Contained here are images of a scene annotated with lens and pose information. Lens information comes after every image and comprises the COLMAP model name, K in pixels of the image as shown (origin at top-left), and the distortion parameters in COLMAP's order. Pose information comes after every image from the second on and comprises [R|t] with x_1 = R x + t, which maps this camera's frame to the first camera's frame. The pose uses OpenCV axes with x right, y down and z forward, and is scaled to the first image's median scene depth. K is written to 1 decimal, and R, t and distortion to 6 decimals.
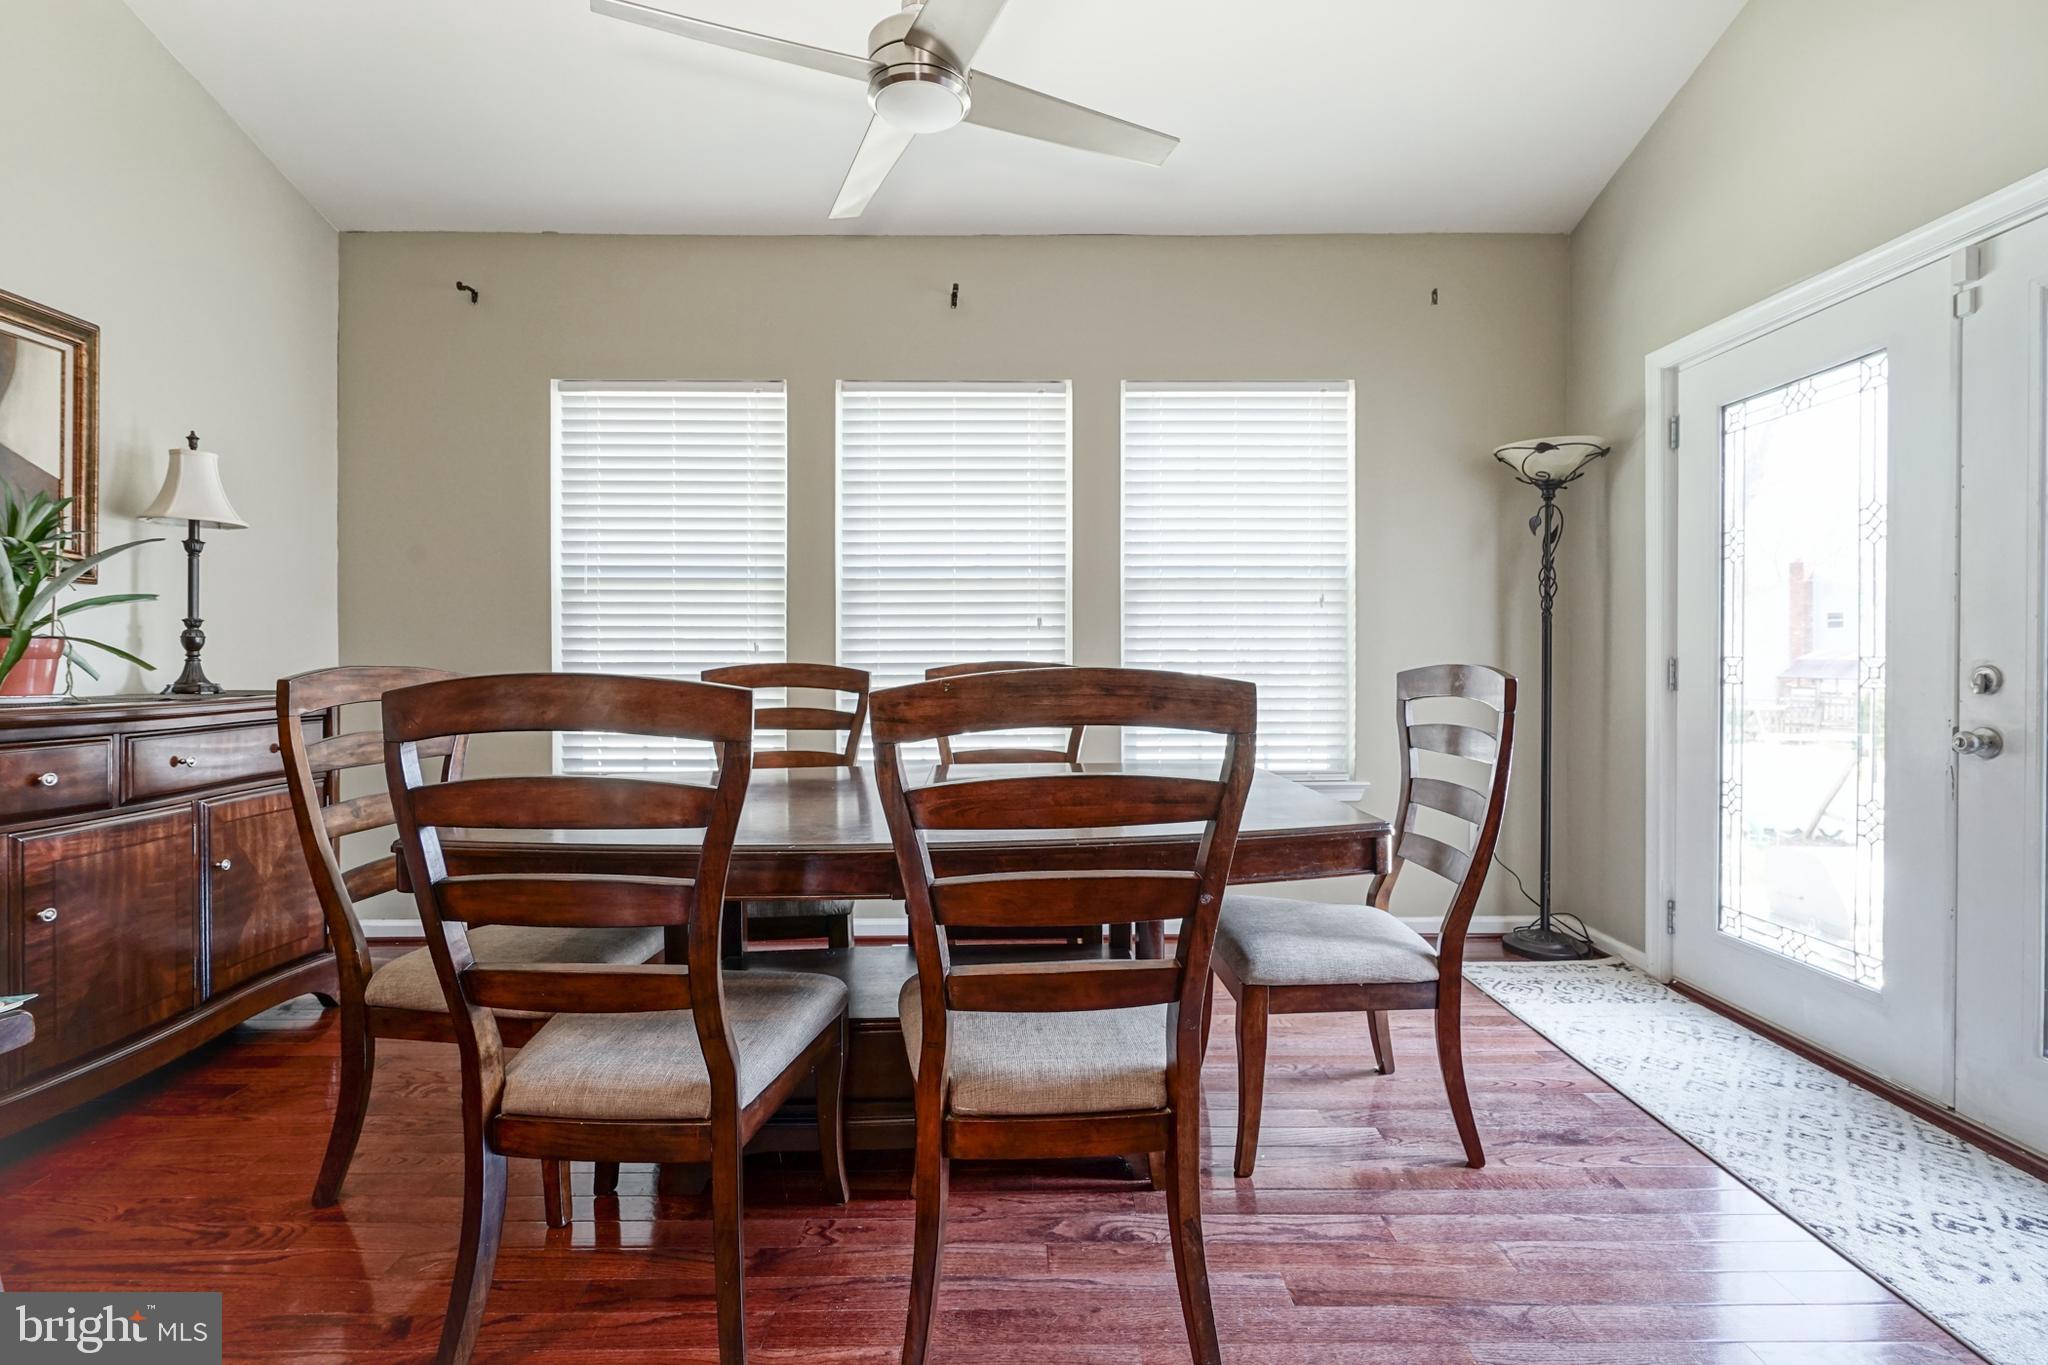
lens RADIAL K [[934.2, 0, 1010.9], [0, 934.2, 669.7], [0, 0, 1]] dist [-0.007551, 0.003237]
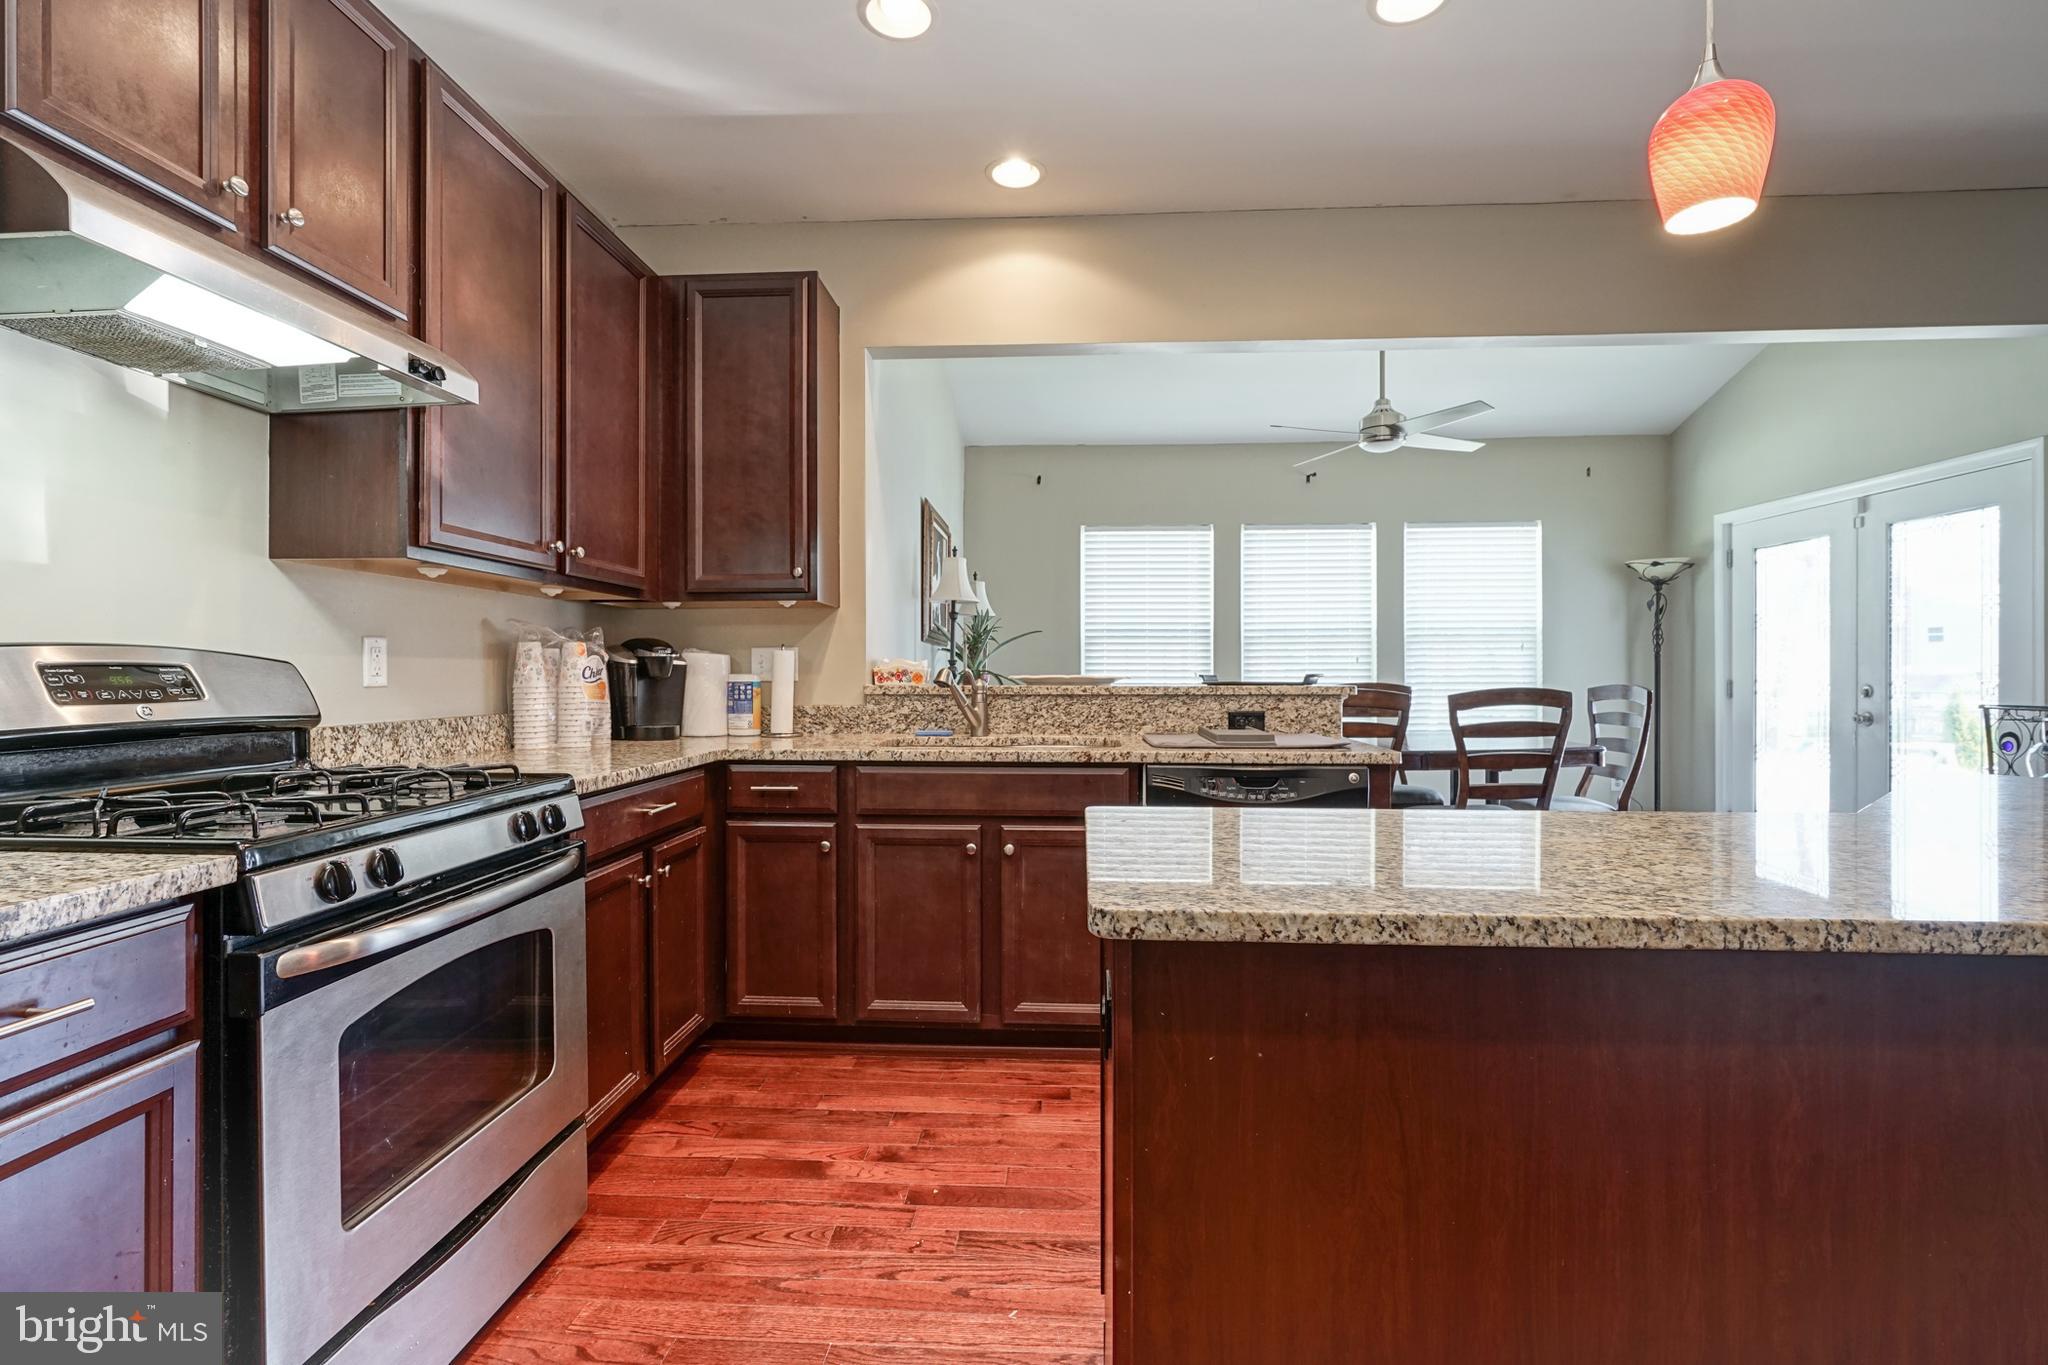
lens RADIAL K [[934.2, 0, 1015.1], [0, 934.2, 675.5], [0, 0, 1]] dist [-0.007551, 0.003237]
pose [[0.998119, -0.002677, -0.061240, -0.554603], [0.001989, 0.999934, -0.011292, -0.003744], [0.061266, 0.011149, 0.998059, -0.870764]]
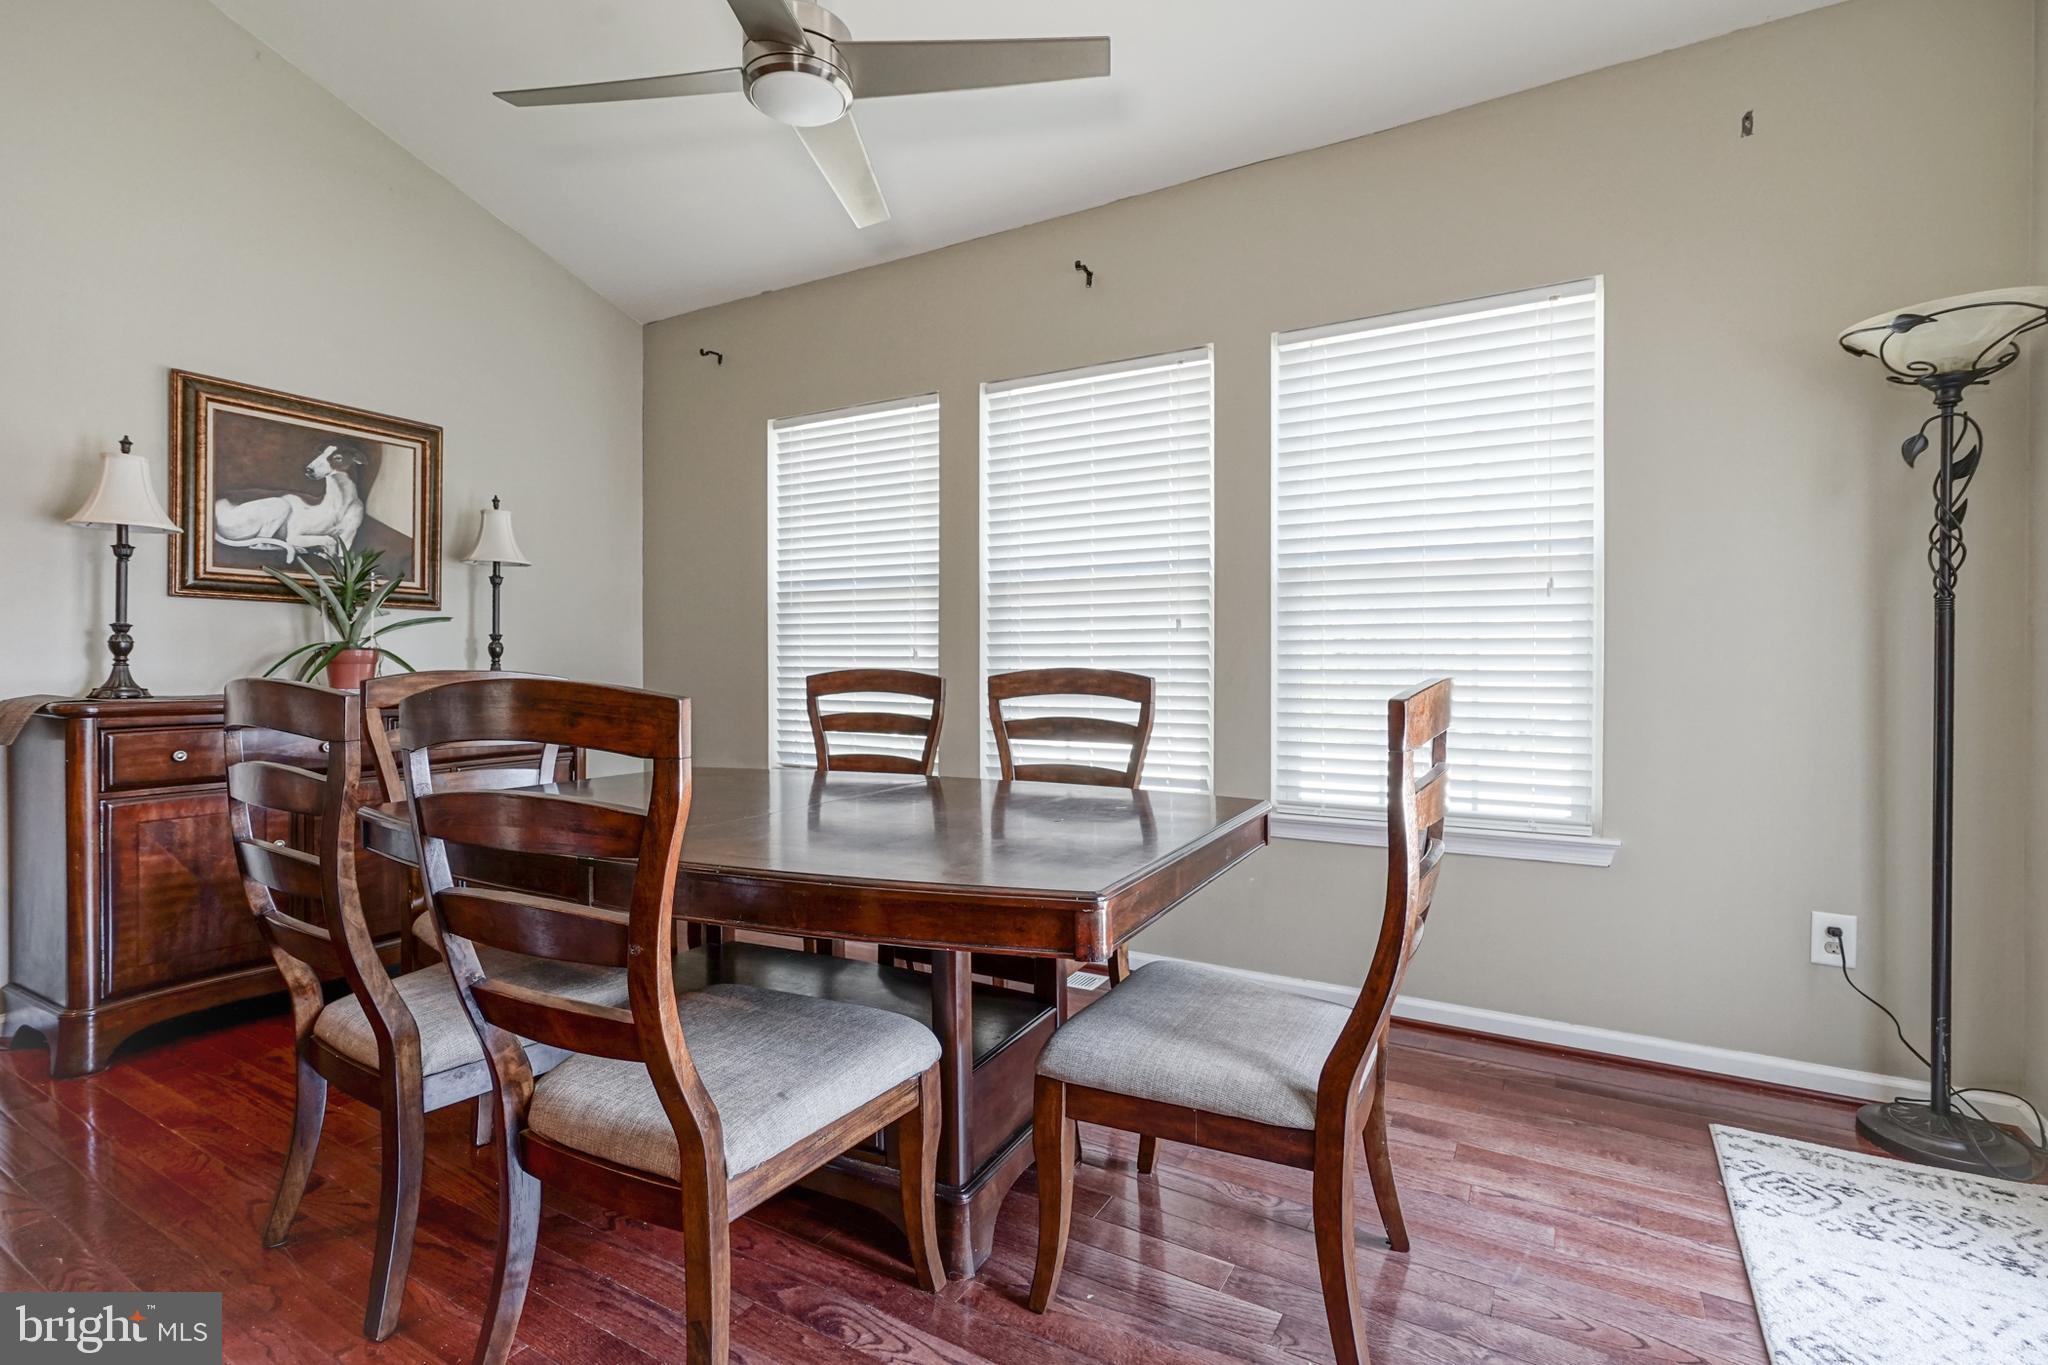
lens RADIAL K [[934.2, 0, 998.4], [0, 934.2, 673.4], [0, 0, 1]] dist [-0.007551, 0.003237]
pose [[0.861560, 0.007162, -0.507605, 0.364835], [-0.007216, 0.999972, 0.001861, -0.004799], [0.507604, 0.002060, 0.861588, 0.168672]]
